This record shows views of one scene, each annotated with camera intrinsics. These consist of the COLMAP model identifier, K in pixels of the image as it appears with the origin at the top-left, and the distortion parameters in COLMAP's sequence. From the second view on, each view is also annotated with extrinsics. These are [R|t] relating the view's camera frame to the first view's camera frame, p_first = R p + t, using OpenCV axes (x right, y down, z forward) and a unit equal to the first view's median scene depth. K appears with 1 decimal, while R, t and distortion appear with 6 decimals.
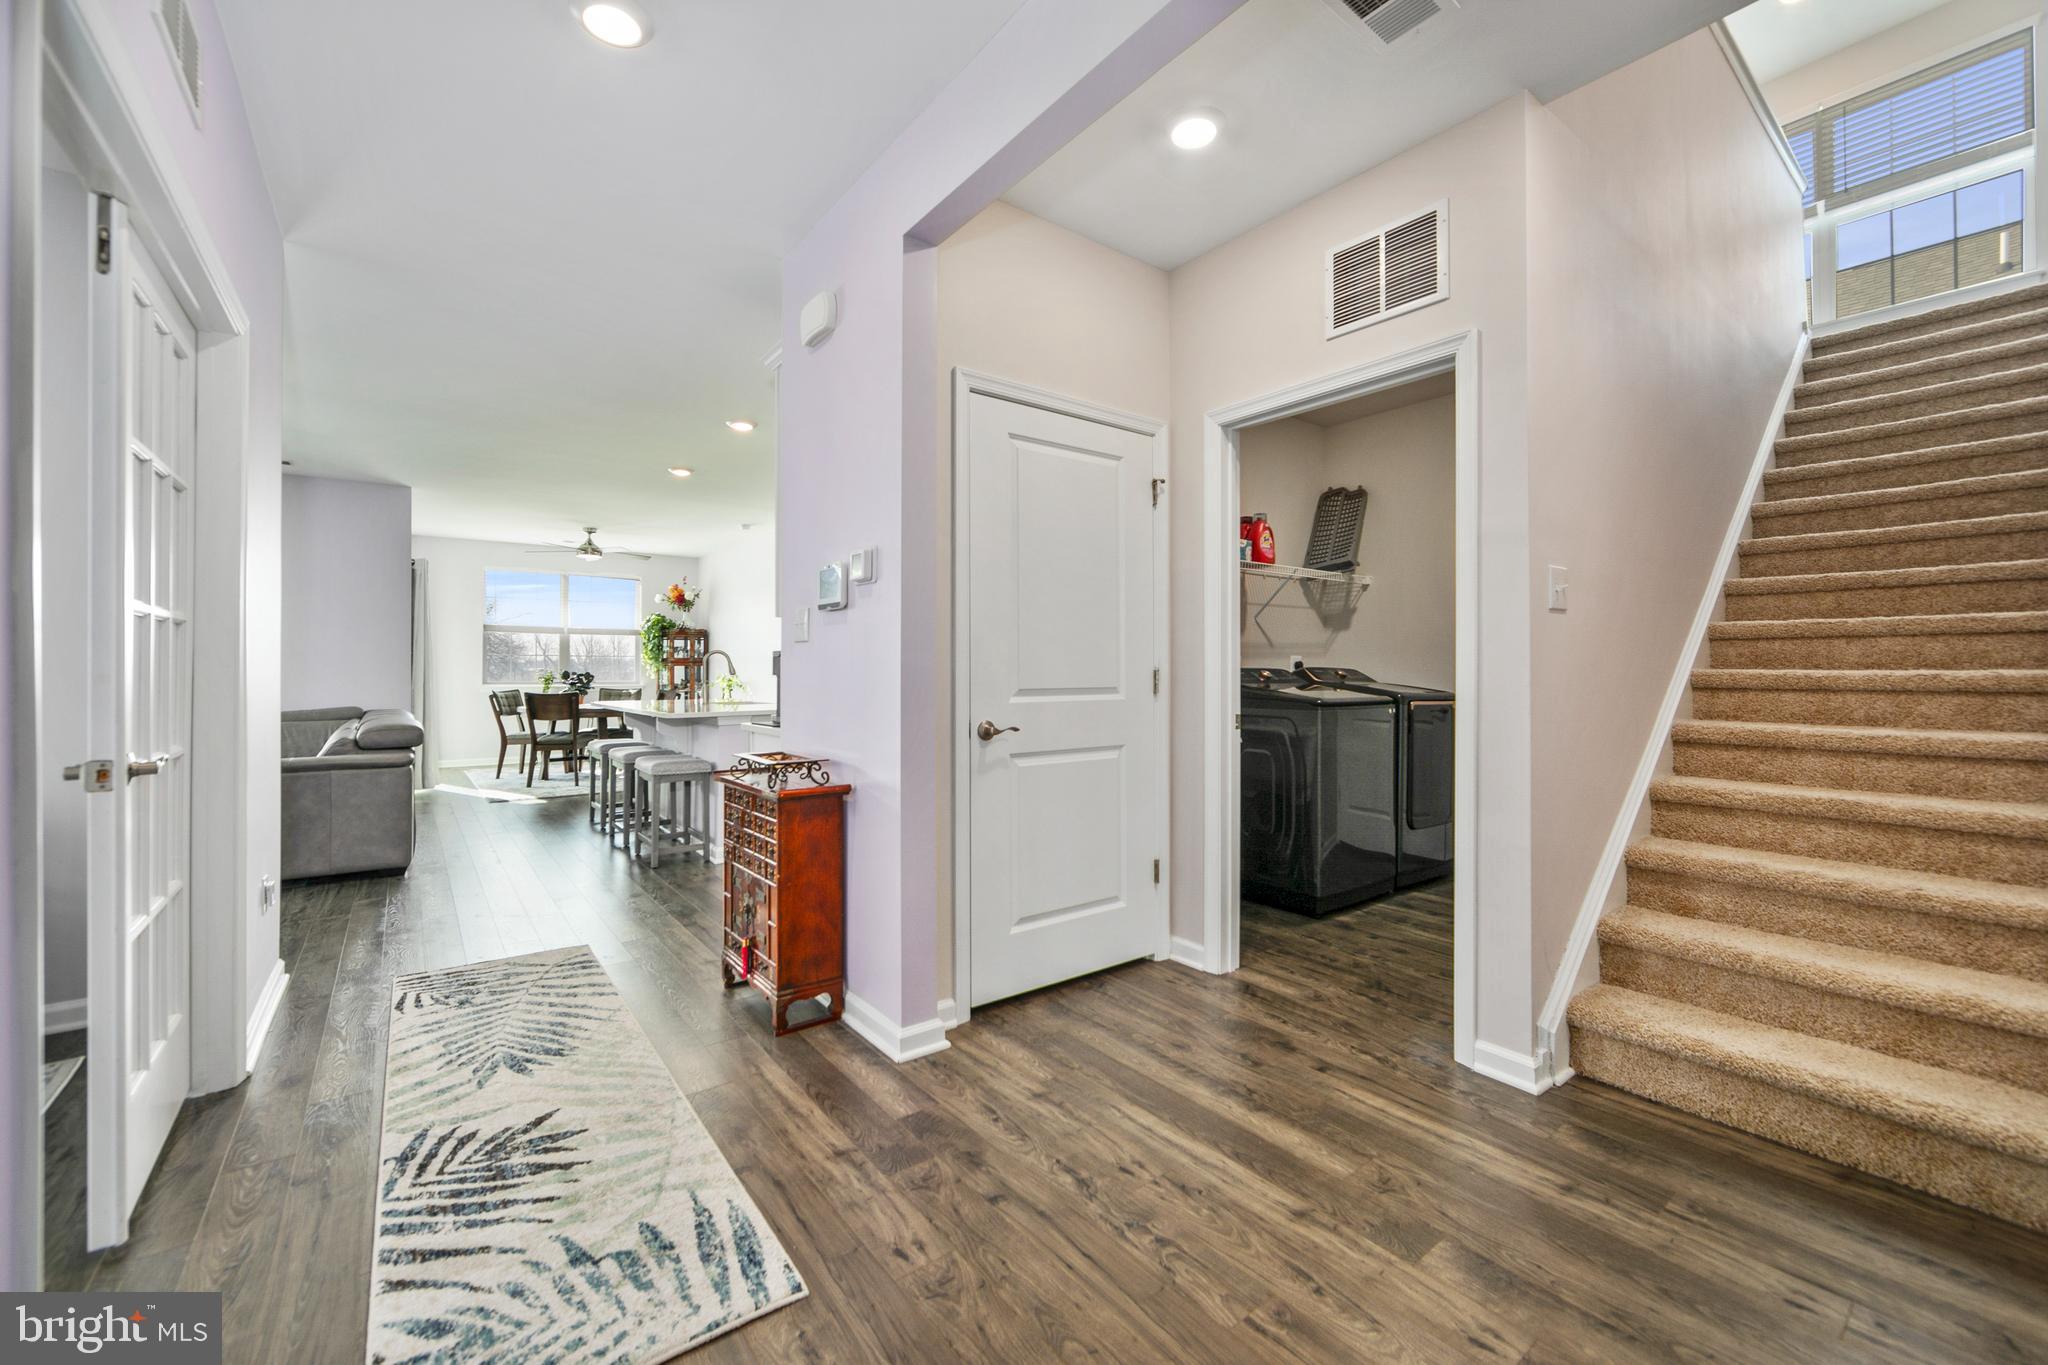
lens RADIAL K [[809.1, 0, 1024.2], [0, 809.1, 675.4], [0, 0, 1]] dist [-0.012818, 0.002194]
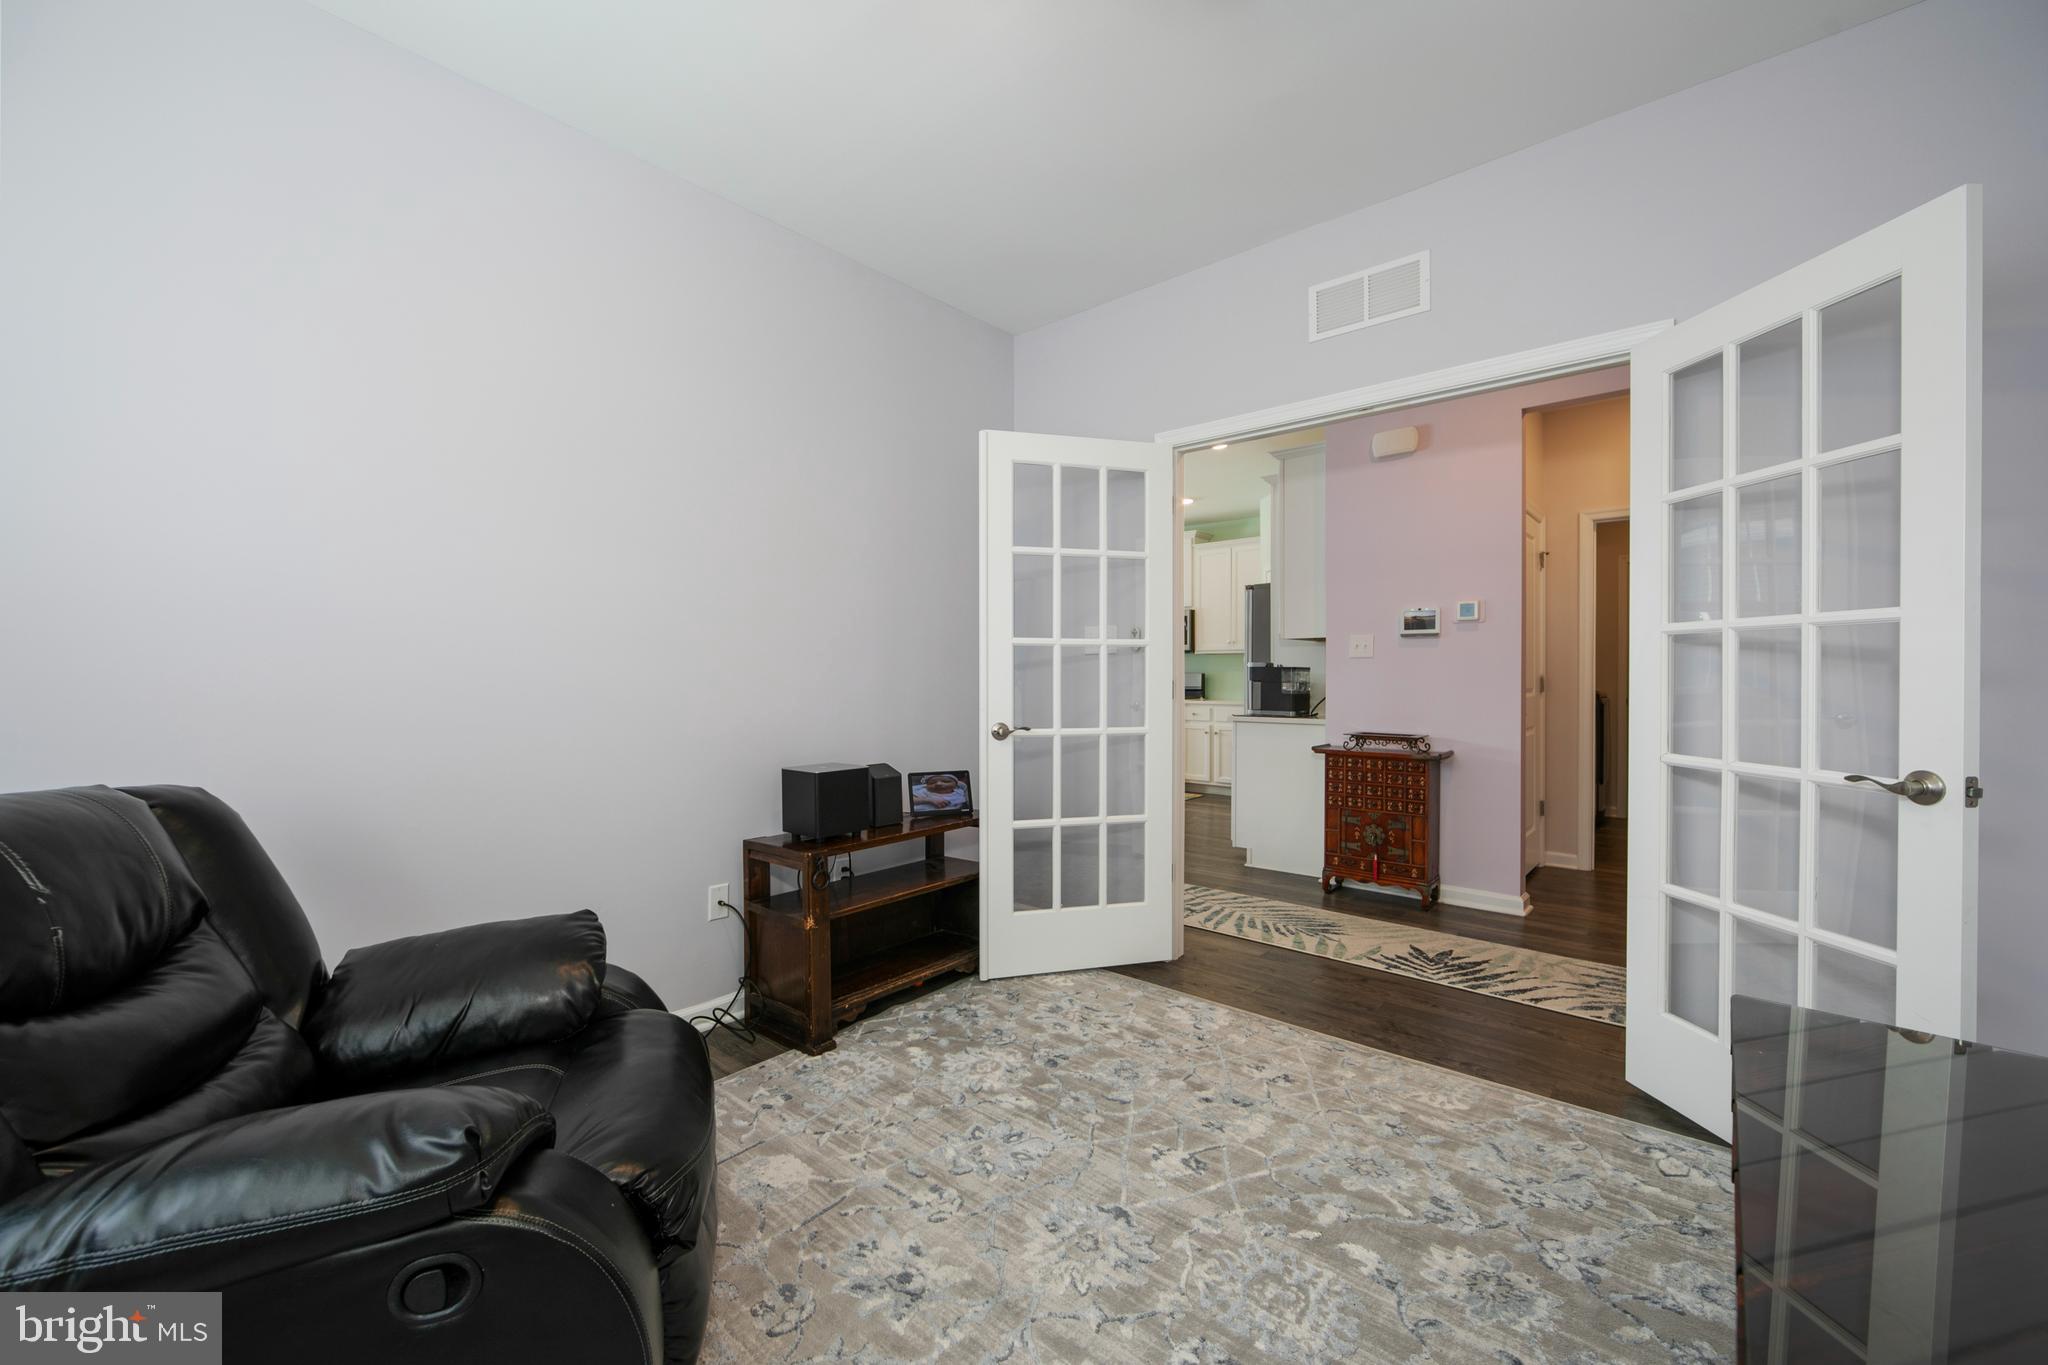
lens RADIAL K [[809.1, 0, 1019.8], [0, 809.1, 690.1], [0, 0, 1]] dist [-0.012818, 0.002194]
pose [[0.978606, -0.000237, 0.205742, -1.598351], [-0.001548, 0.999963, 0.008519, 0.009122], [-0.205736, -0.008655, 0.978569, -0.409421]]
